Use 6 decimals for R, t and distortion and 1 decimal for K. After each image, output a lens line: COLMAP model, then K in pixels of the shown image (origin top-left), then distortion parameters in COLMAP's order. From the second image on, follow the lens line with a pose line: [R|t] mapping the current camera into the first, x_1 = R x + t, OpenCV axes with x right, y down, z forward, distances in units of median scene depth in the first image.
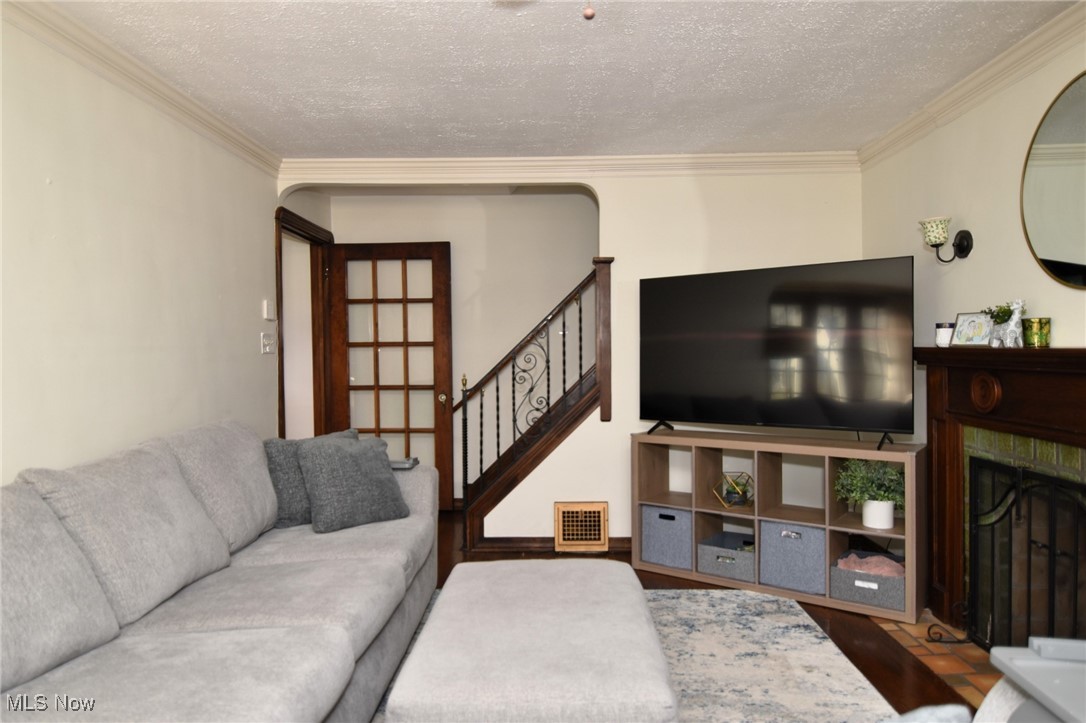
lens RADIAL K [[695.7, 0, 542.1], [0, 695.7, 365.8], [0, 0, 1]] dist [-0.005974, -0.002687]
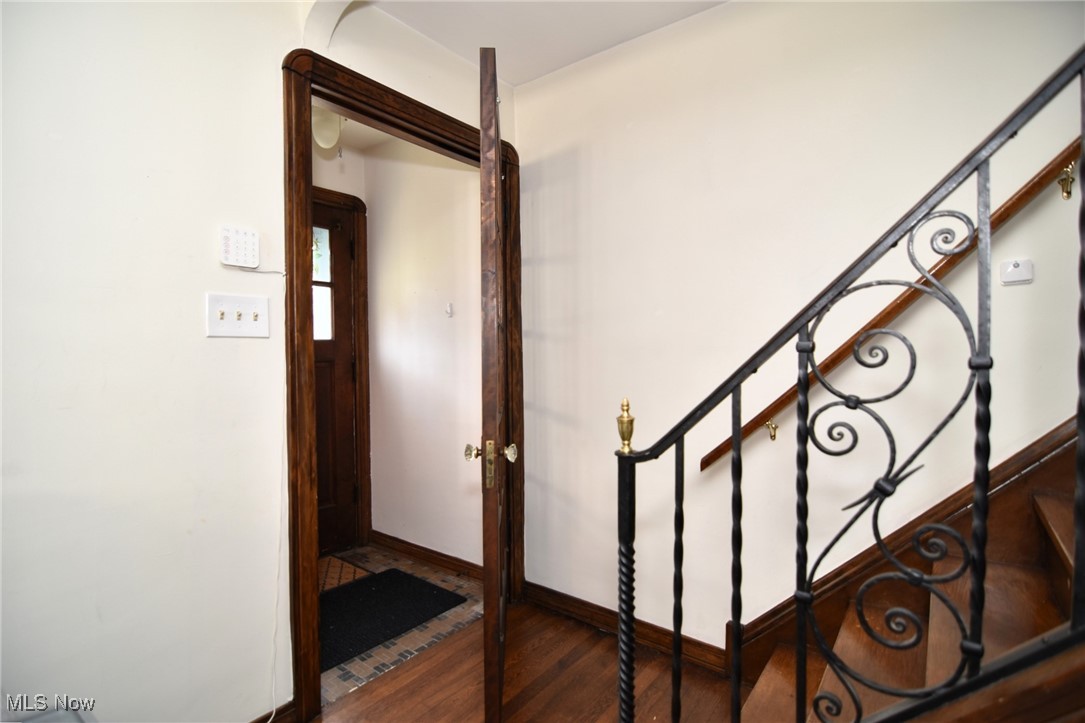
lens RADIAL K [[532.9, 0, 543.1], [0, 532.9, 361.1], [0, 0, 1]] dist [-0.003685, -0.000361]
pose [[0.786367, 0.012785, -0.617628, 0.003225], [-0.023823, 0.999670, -0.009637, -0.002633], [0.617300, 0.022292, 0.786412, 0.903511]]
